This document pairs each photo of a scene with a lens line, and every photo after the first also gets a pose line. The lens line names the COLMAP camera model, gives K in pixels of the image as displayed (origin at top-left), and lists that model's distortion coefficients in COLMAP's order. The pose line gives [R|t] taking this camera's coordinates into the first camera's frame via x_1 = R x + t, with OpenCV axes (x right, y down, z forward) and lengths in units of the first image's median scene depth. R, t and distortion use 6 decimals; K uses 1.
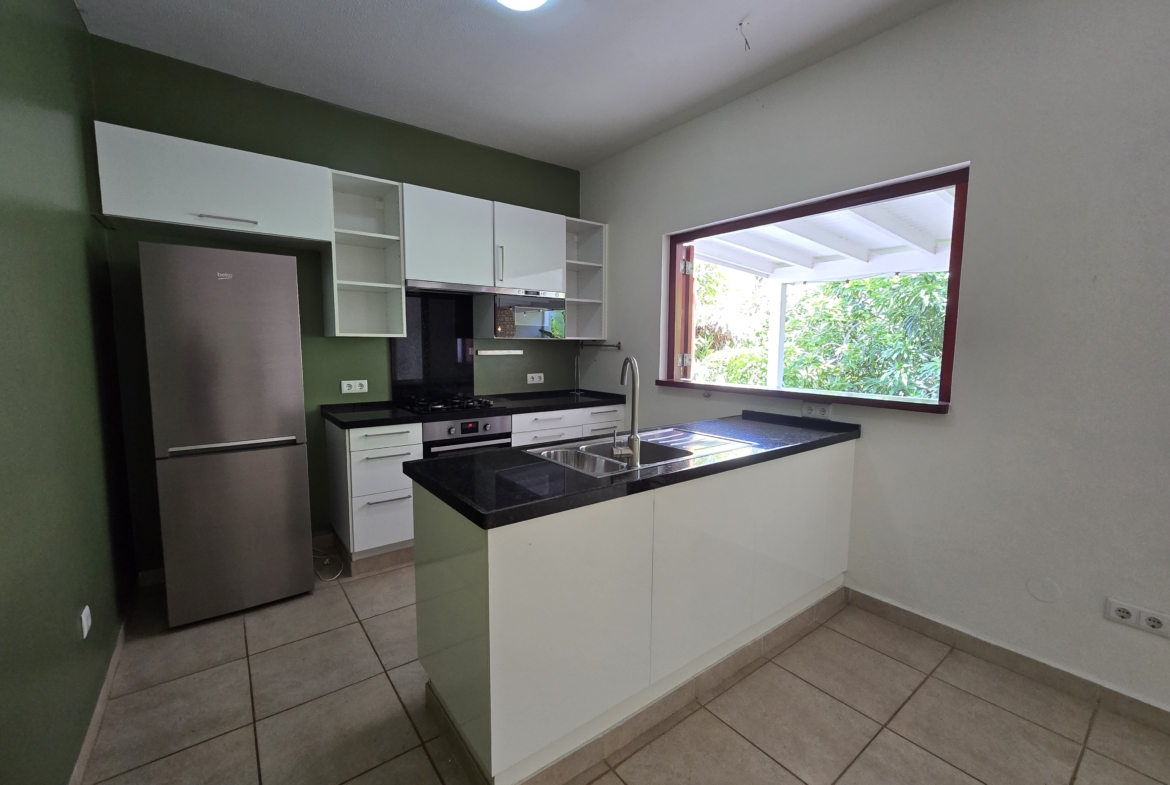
lens RADIAL K [[480.4, 0, 579.4], [0, 480.4, 393.5], [0, 0, 1]] dist [-0.000243, -0.001535]
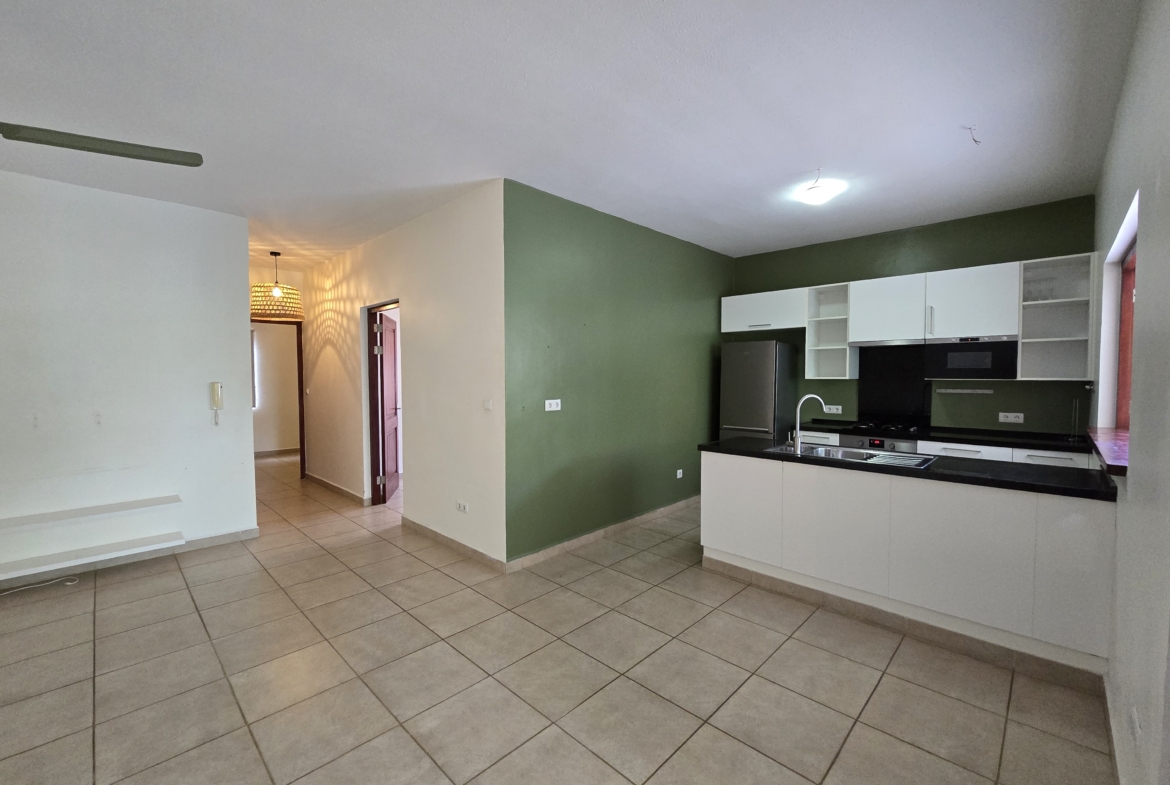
lens RADIAL K [[480.4, 0, 580.4], [0, 480.4, 392.5], [0, 0, 1]] dist [-0.000243, -0.001535]
pose [[0.142247, 0.033788, -0.989254, 1.021672], [-0.097606, 0.995025, 0.019950, -0.021097], [0.985007, 0.093719, 0.144837, -0.063721]]
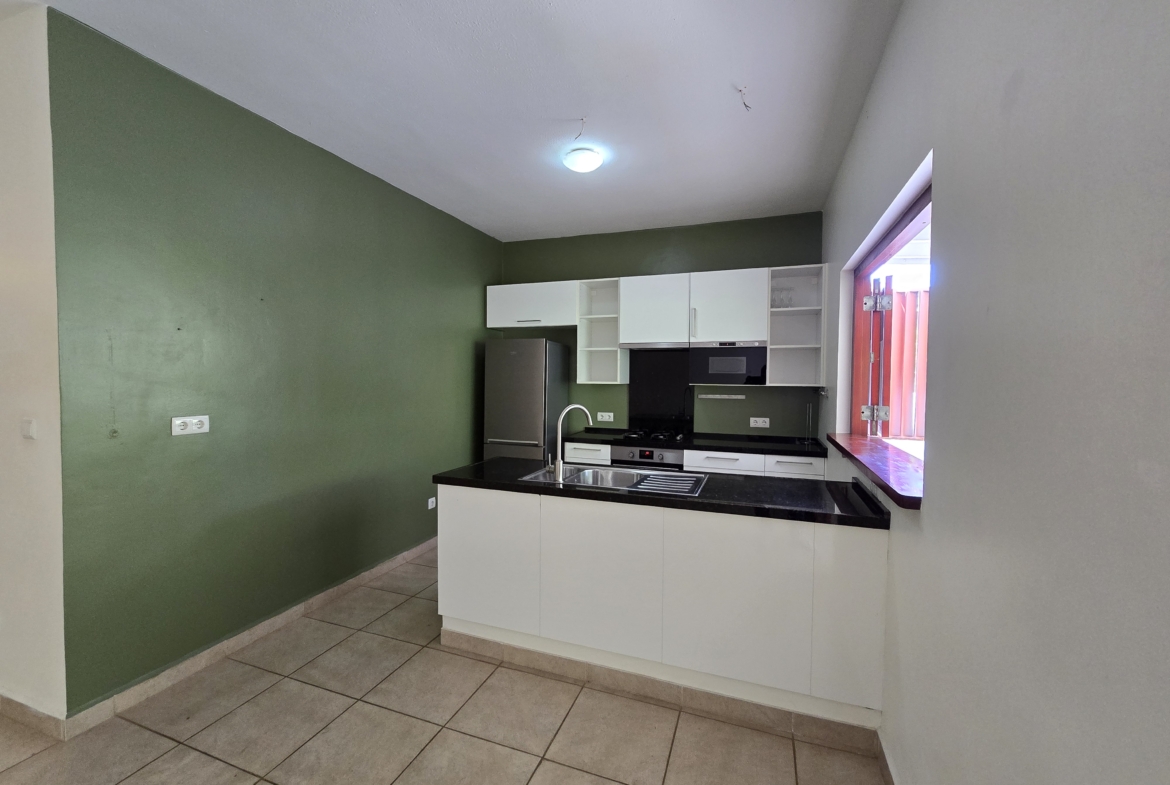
lens RADIAL K [[480.4, 0, 582.1], [0, 480.4, 395.0], [0, 0, 1]] dist [-0.000243, -0.001535]
pose [[0.536594, 0.030369, -0.843294, 0.752193], [-0.091222, 0.995583, -0.022192, -0.042995], [0.838895, 0.088835, 0.536994, 0.153541]]
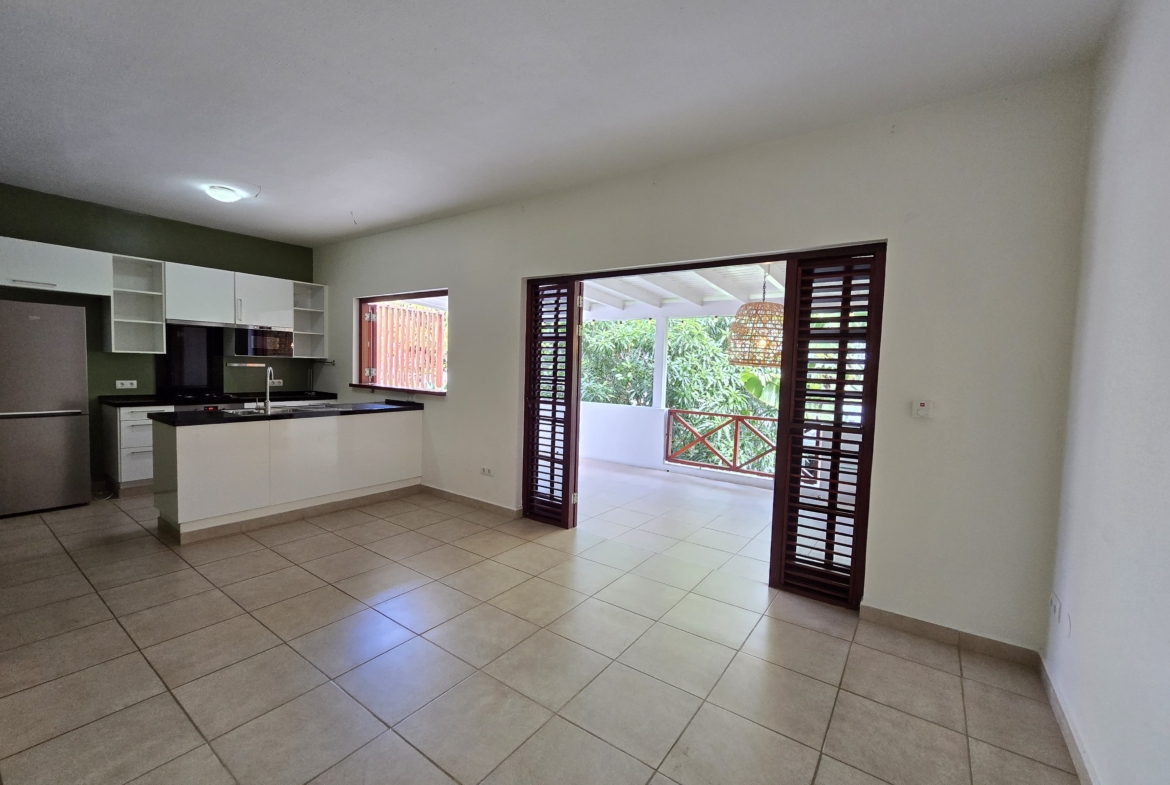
lens RADIAL K [[480.4, 0, 578.4], [0, 480.4, 393.9], [0, 0, 1]] dist [-0.000243, -0.001535]
pose [[0.956544, 0.005898, 0.291530, 0.491307], [0.005557, 0.999245, -0.038449, 0.086322], [-0.291536, 0.038398, 0.955789, -0.932435]]
